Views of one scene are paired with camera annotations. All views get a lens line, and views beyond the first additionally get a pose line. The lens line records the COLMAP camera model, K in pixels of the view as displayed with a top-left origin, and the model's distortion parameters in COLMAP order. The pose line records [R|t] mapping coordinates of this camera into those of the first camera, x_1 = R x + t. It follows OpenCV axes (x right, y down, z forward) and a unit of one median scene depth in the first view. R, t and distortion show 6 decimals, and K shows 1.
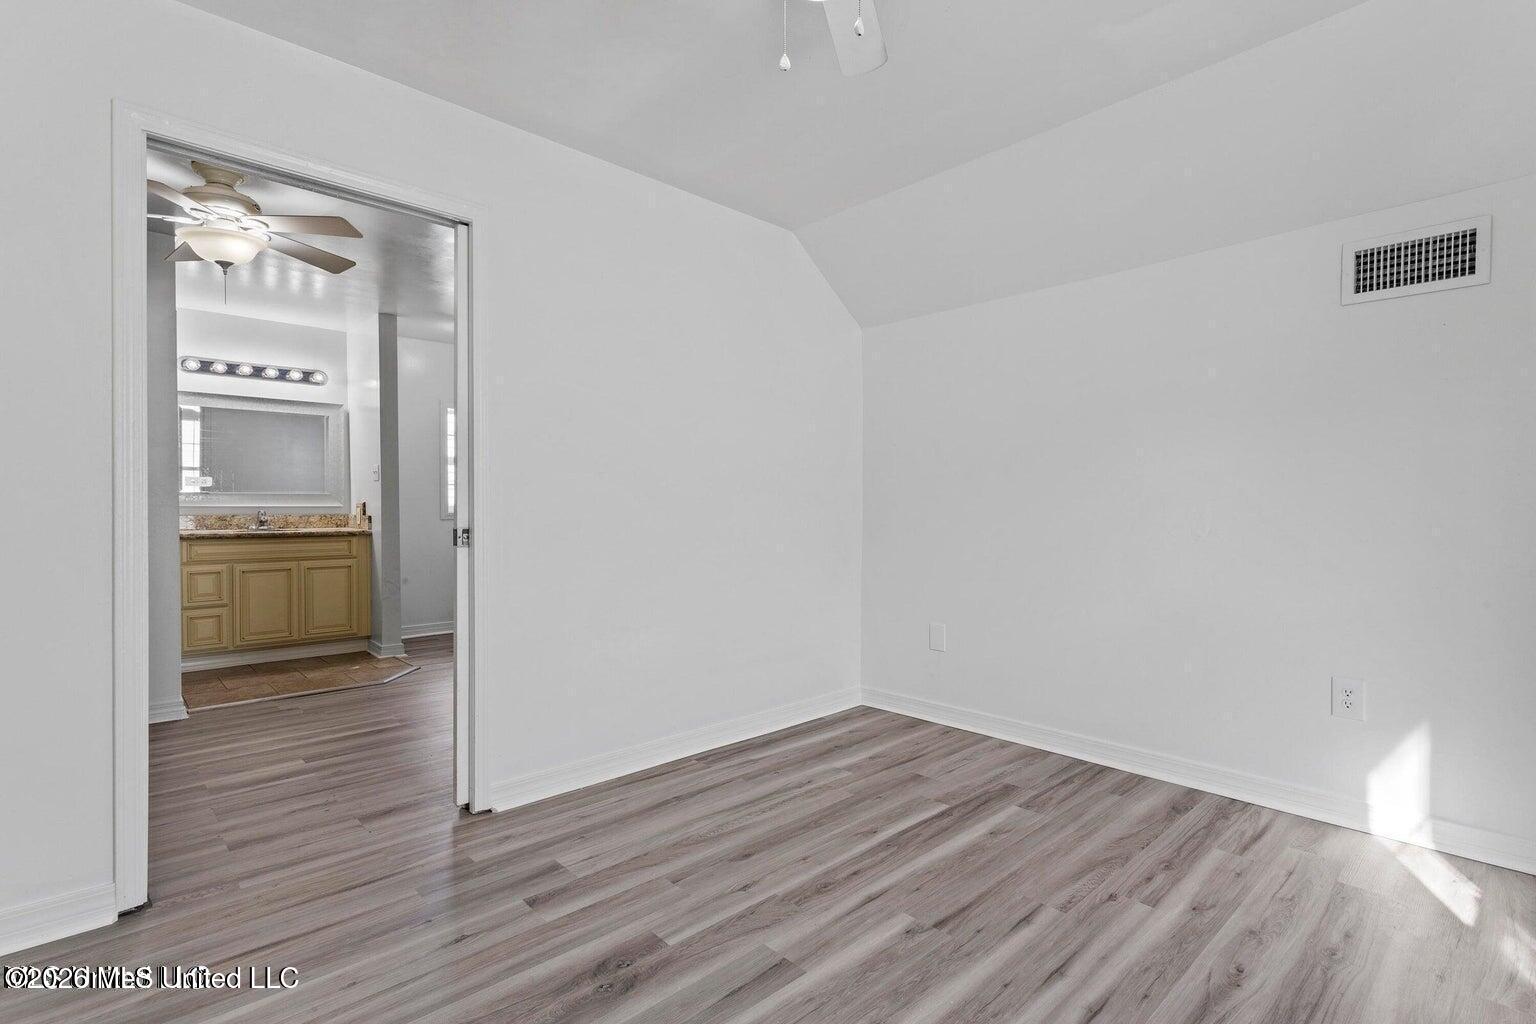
lens RADIAL K [[729.6, 0, 767.1], [0, 729.6, 511.9], [0, 0, 1]] dist [-0.000338, -0.000044]
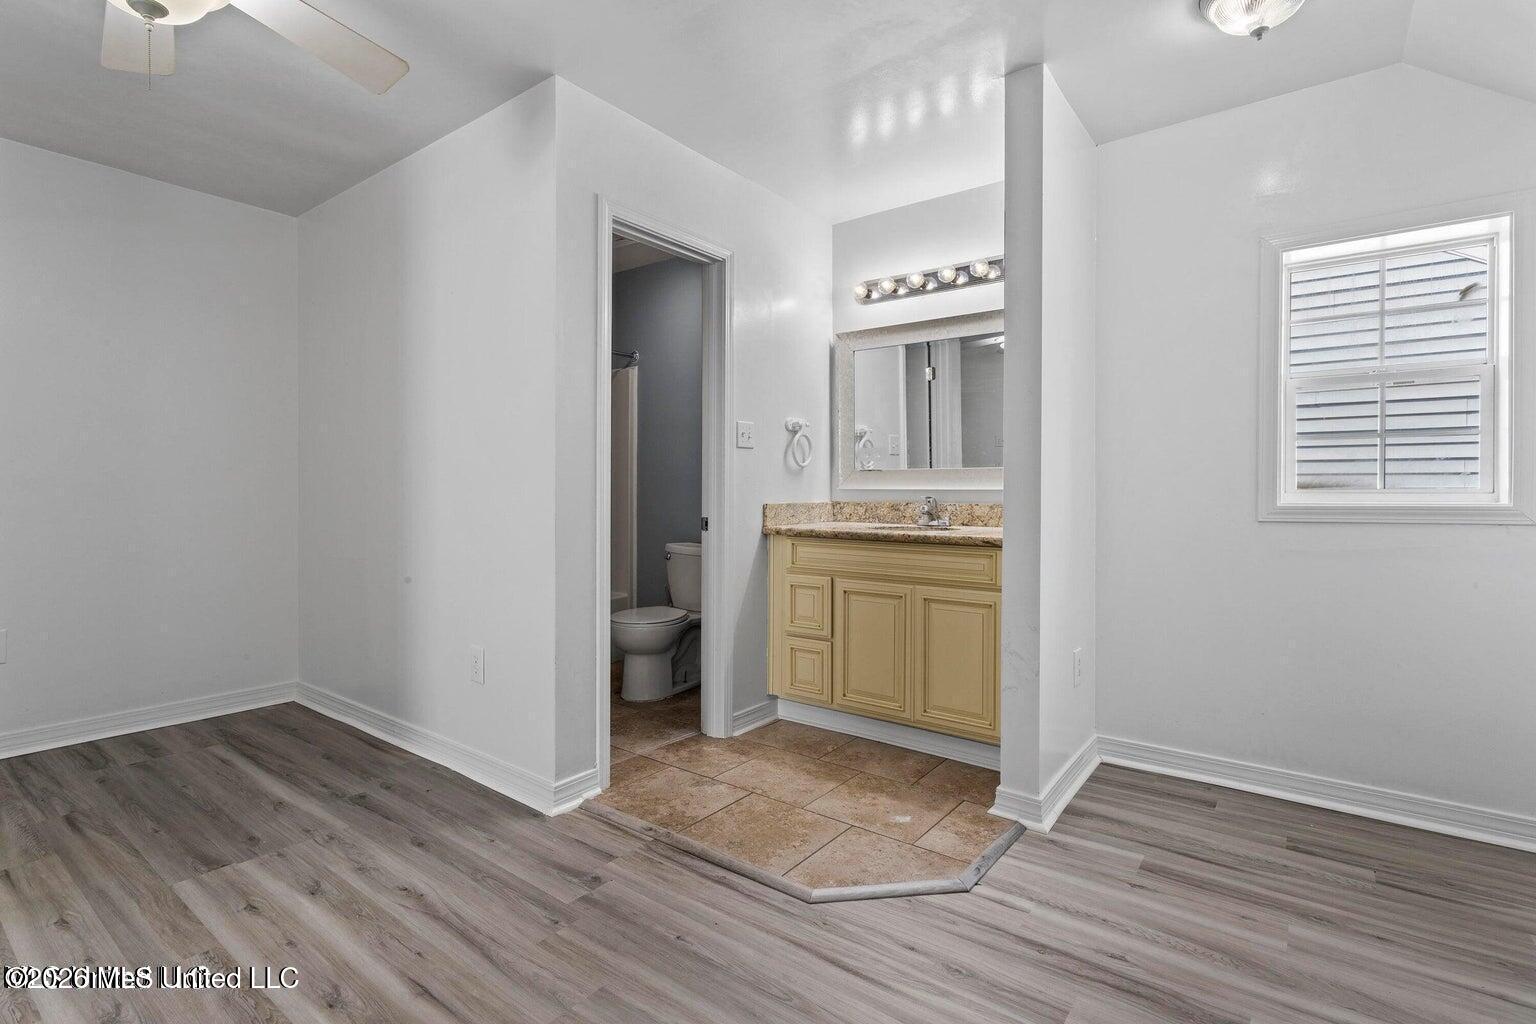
lens RADIAL K [[729.6, 0, 766.9], [0, 729.6, 502.2], [0, 0, 1]] dist [-0.000338, -0.000044]
pose [[0.167613, 0.014682, -0.985744, -0.099613], [-0.009241, 0.999869, 0.013321, -0.003978], [0.985810, 0.006877, 0.167726, 0.808116]]
